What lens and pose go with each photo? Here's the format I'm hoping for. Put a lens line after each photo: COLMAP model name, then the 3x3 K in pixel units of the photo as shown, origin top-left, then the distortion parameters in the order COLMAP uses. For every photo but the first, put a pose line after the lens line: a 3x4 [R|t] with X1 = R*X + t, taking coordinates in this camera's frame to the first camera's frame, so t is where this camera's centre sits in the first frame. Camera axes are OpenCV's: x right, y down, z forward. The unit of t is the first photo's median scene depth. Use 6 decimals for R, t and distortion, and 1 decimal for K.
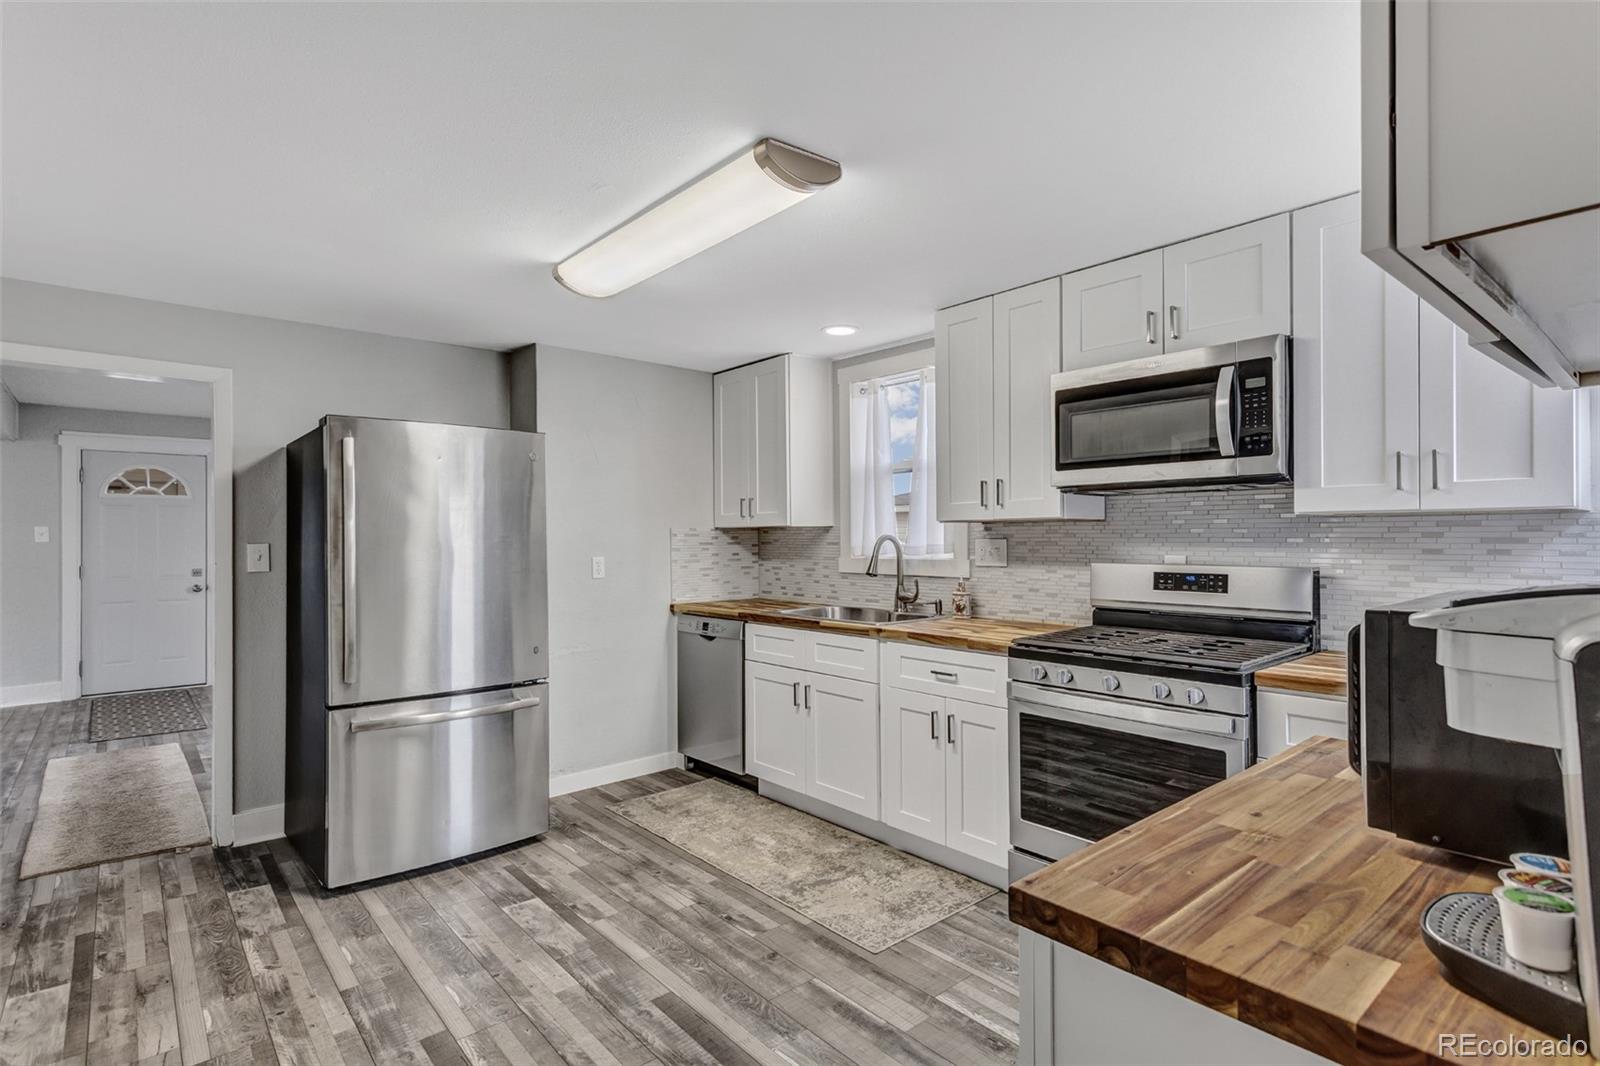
lens RADIAL K [[795.6, 0, 803.4], [0, 795.6, 528.5], [0, 0, 1]] dist [0.005140, 0.000392]
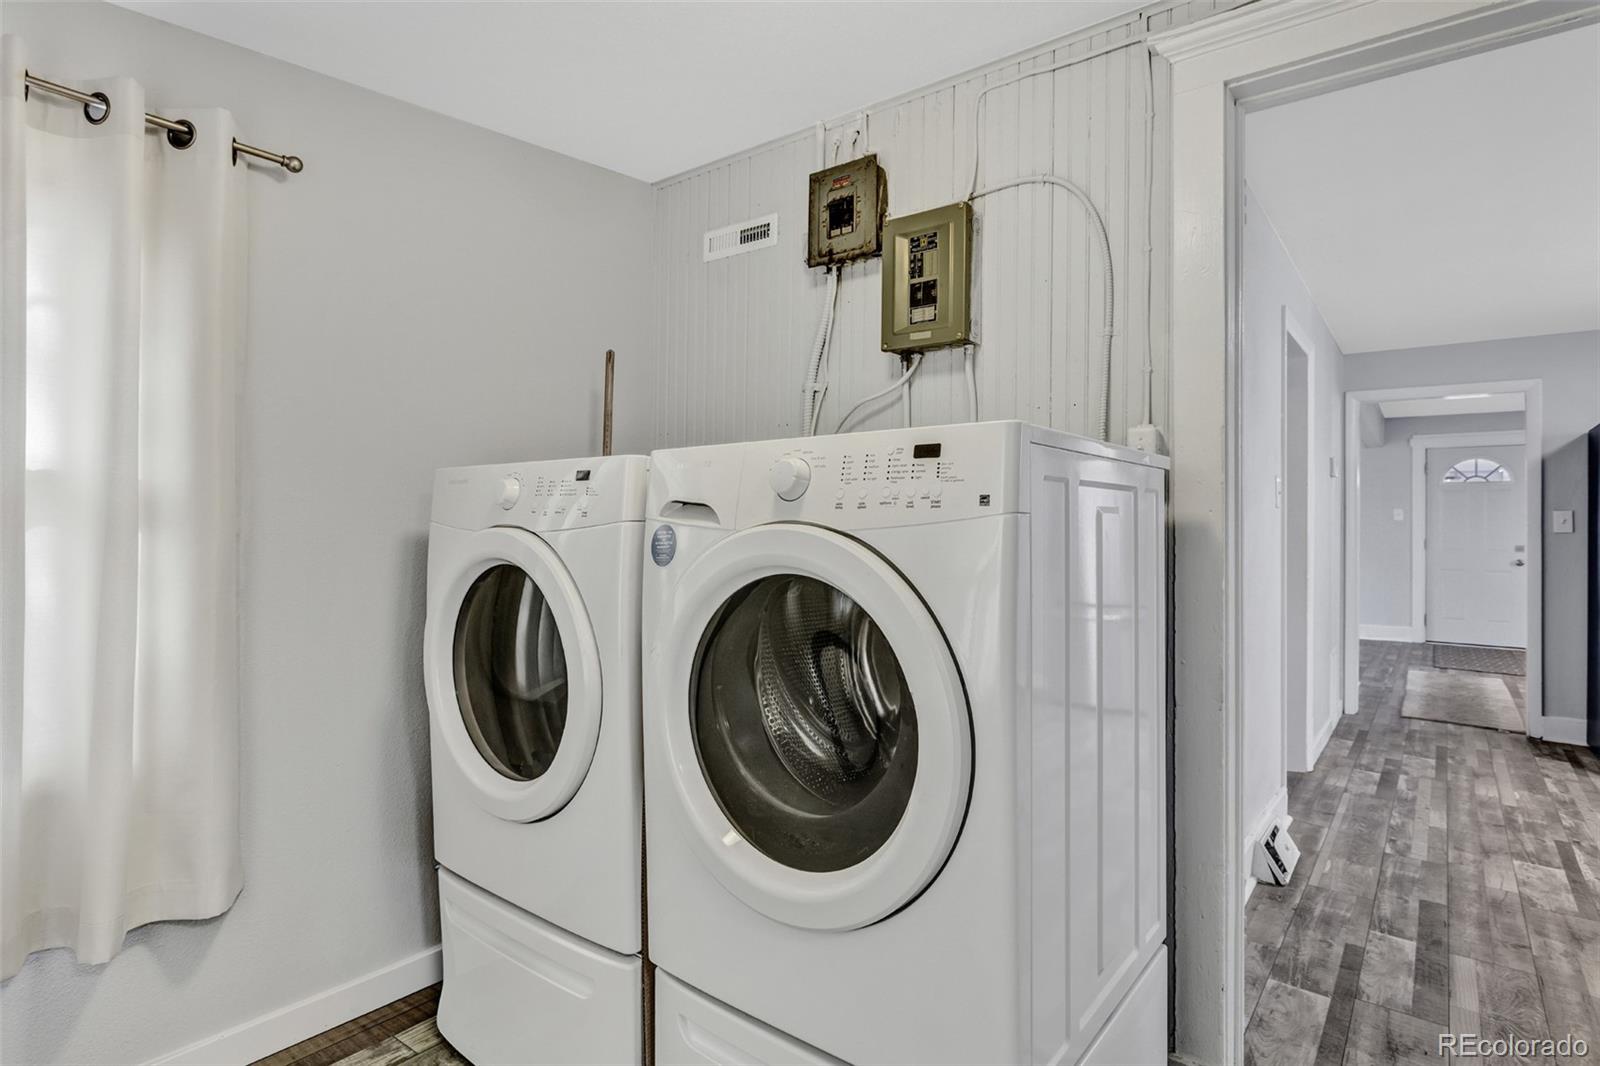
lens RADIAL K [[843.8, 0, 802.0], [0, 843.8, 521.6], [0, 0, 1]] dist [0.000101, 0.000709]
pose [[0.208967, -0.001238, -0.977922, 0.342189], [-0.001937, 0.999997, -0.001680, 0.036360], [0.977921, 0.002246, 0.208964, -0.423609]]
